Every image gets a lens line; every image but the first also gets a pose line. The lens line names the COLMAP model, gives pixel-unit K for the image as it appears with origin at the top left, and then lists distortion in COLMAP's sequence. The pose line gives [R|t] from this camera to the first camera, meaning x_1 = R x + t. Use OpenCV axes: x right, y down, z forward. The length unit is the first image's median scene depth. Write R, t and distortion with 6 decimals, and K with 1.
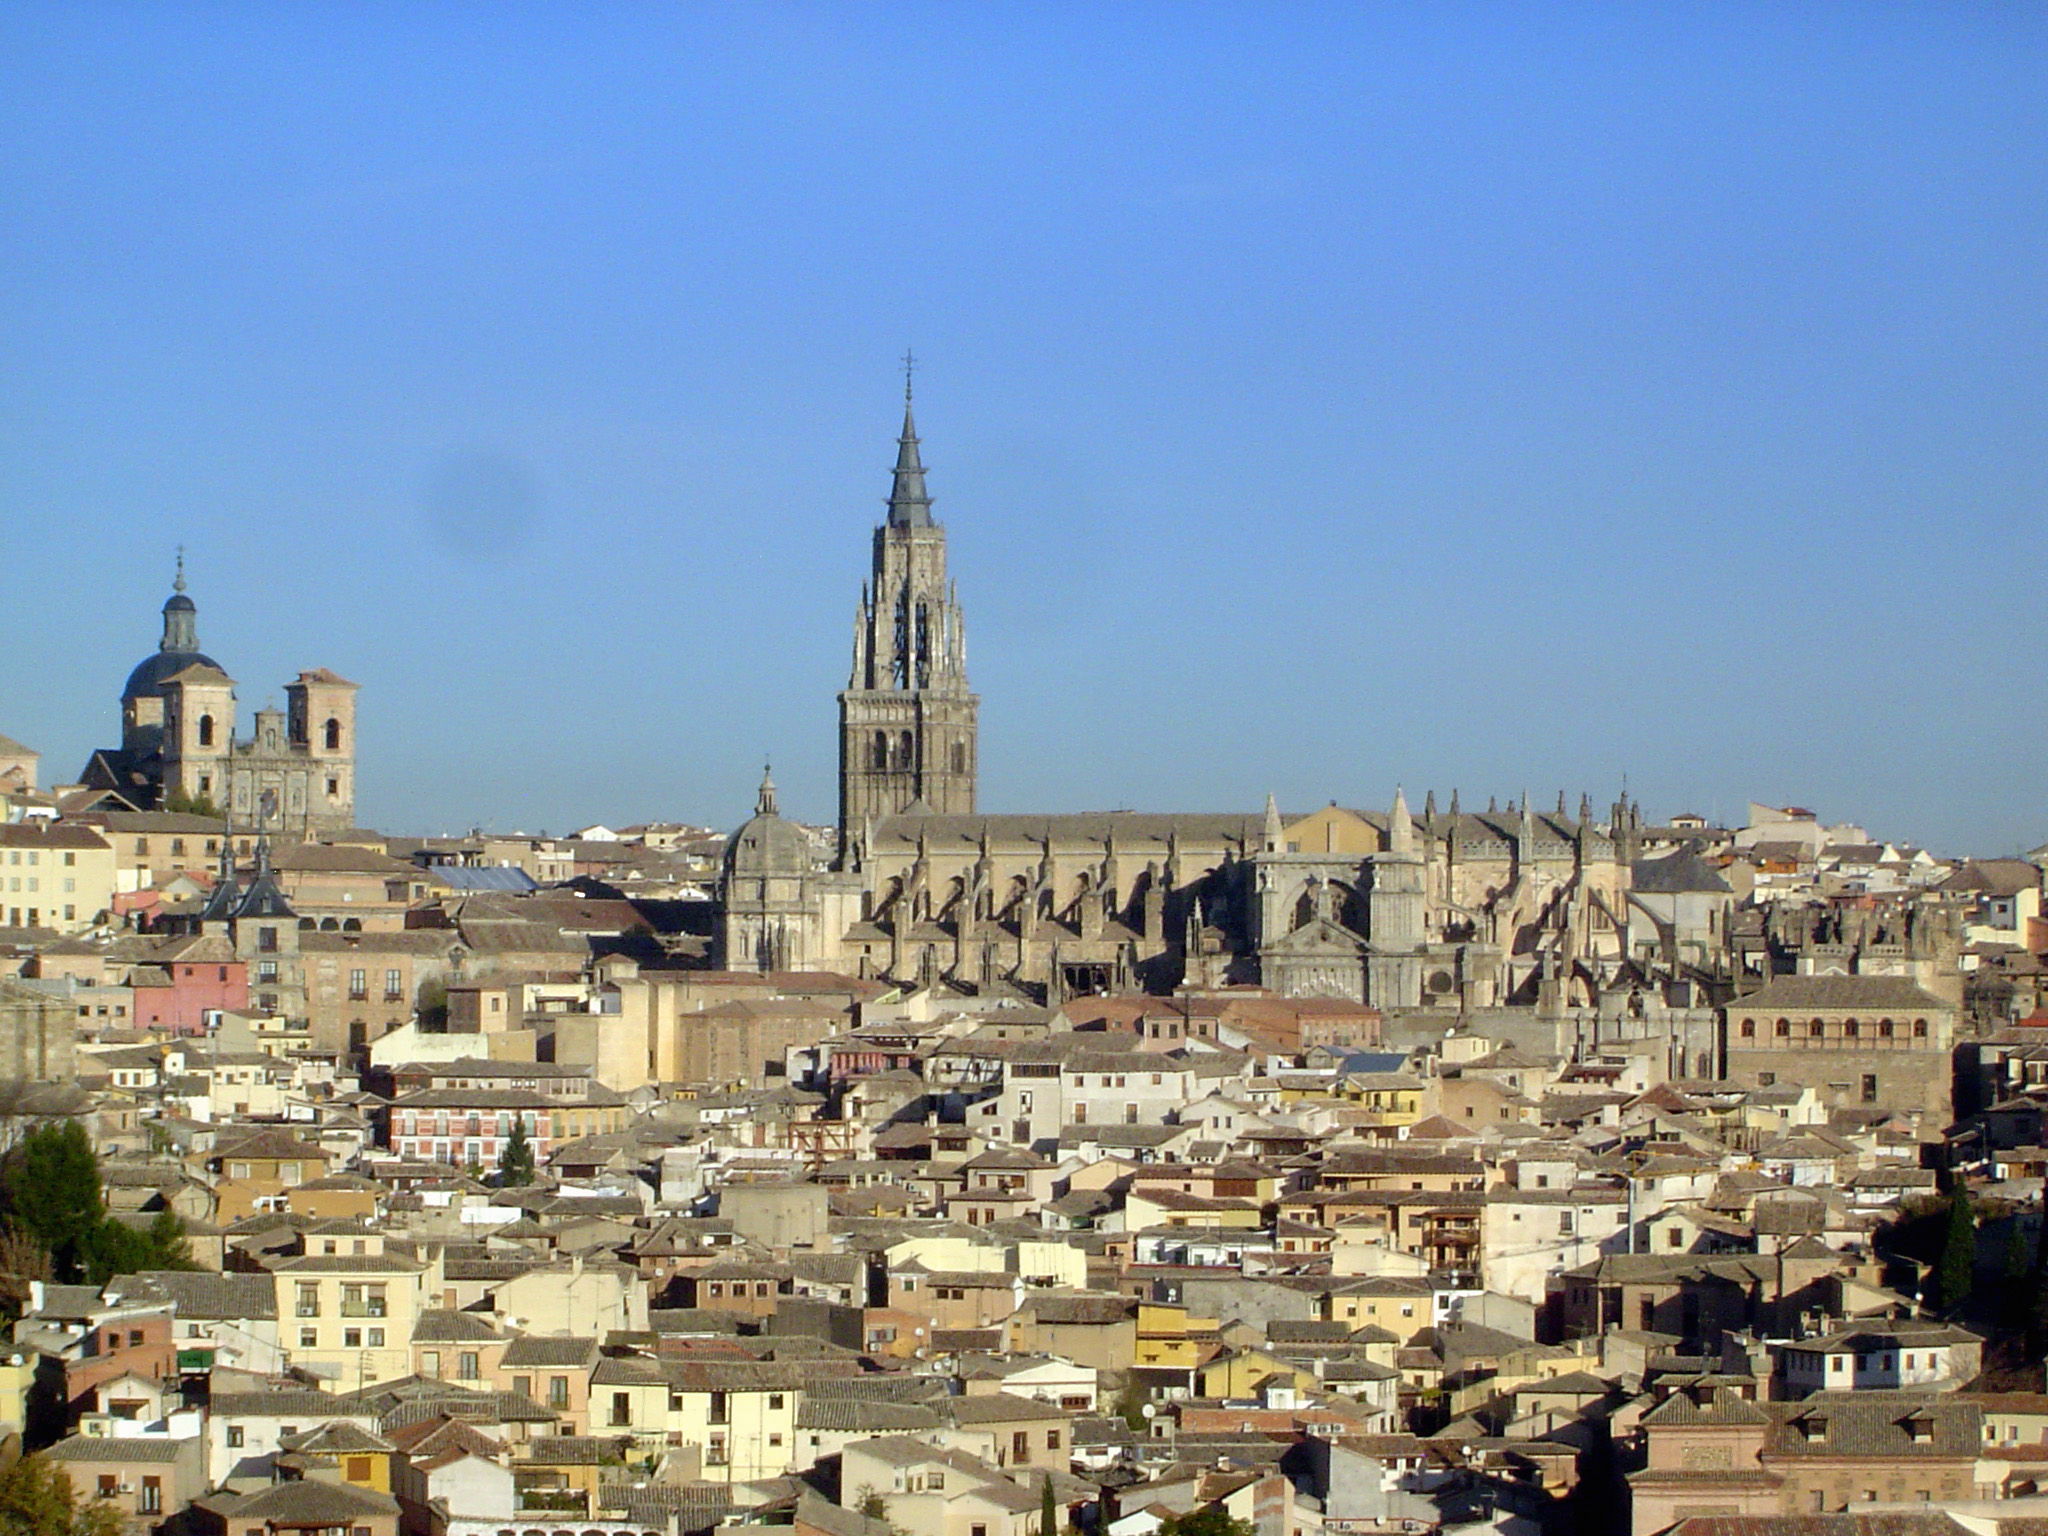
lens RADIAL K [[7905.7, 0, 1024.0], [0, 7905.7, 768.0], [0, 0, 1]] dist [0.267941, -33.347218]
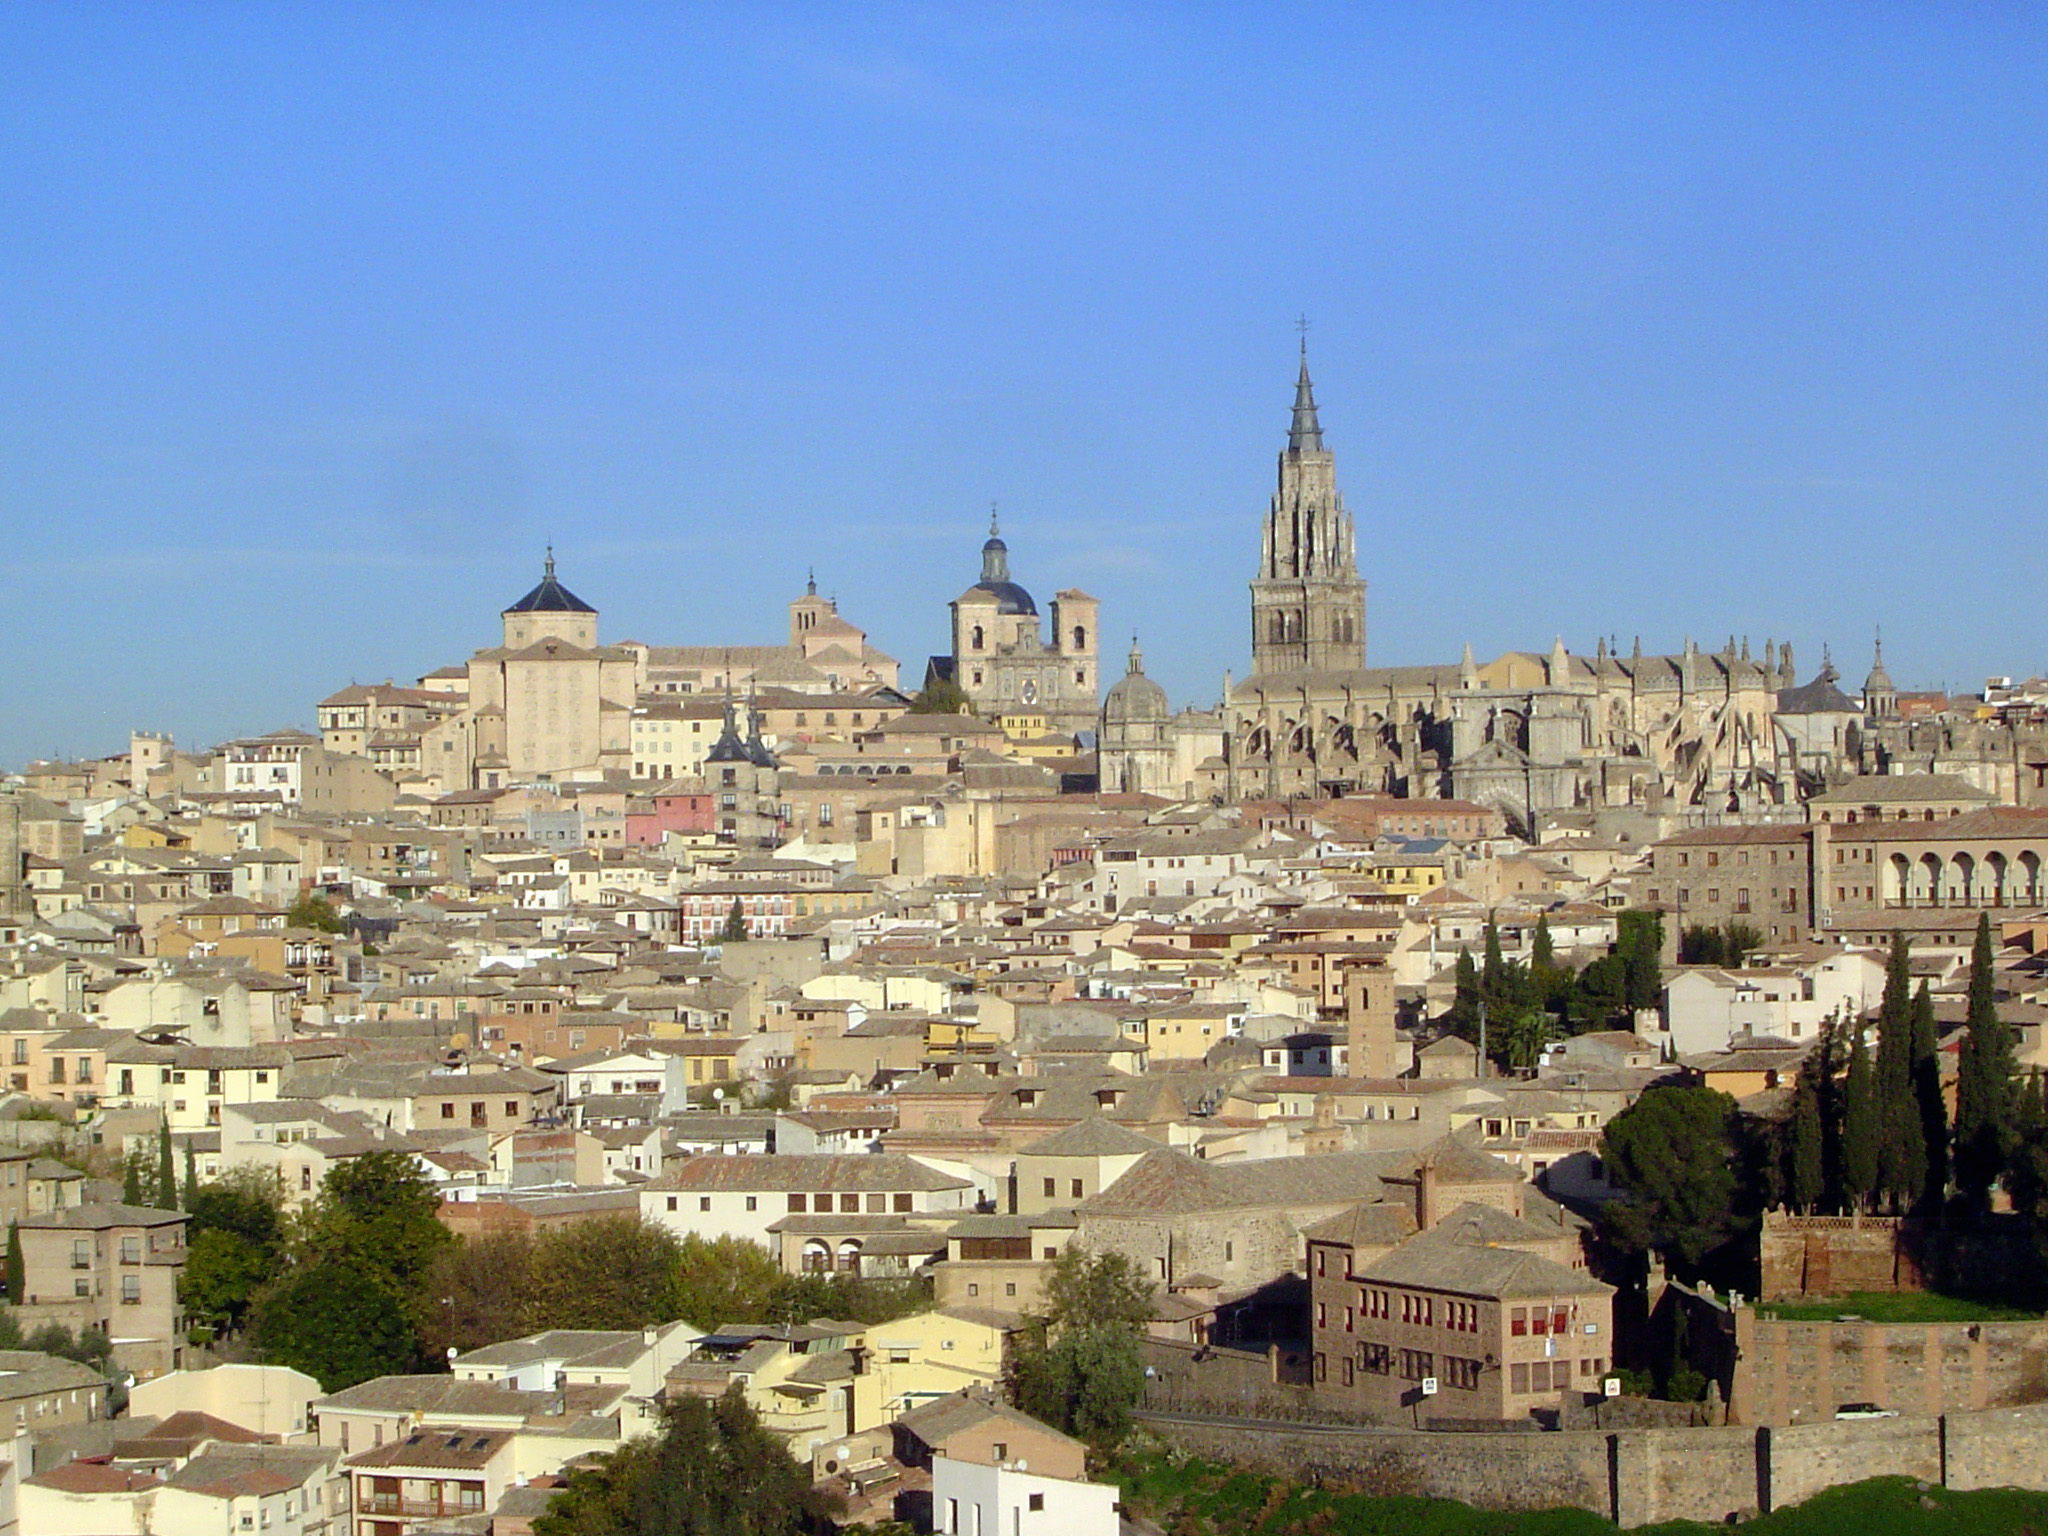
lens RADIAL K [[5810.3, 0, 1024.0], [0, 5810.3, 768.0], [0, 0, 1]] dist [0.120803, -8.206755]
pose [[0.931855, -0.026197, -0.361883, 0.303355], [0.026398, 0.999642, -0.004389, 0.025588], [0.361868, -0.005463, 0.932213, 0.106289]]
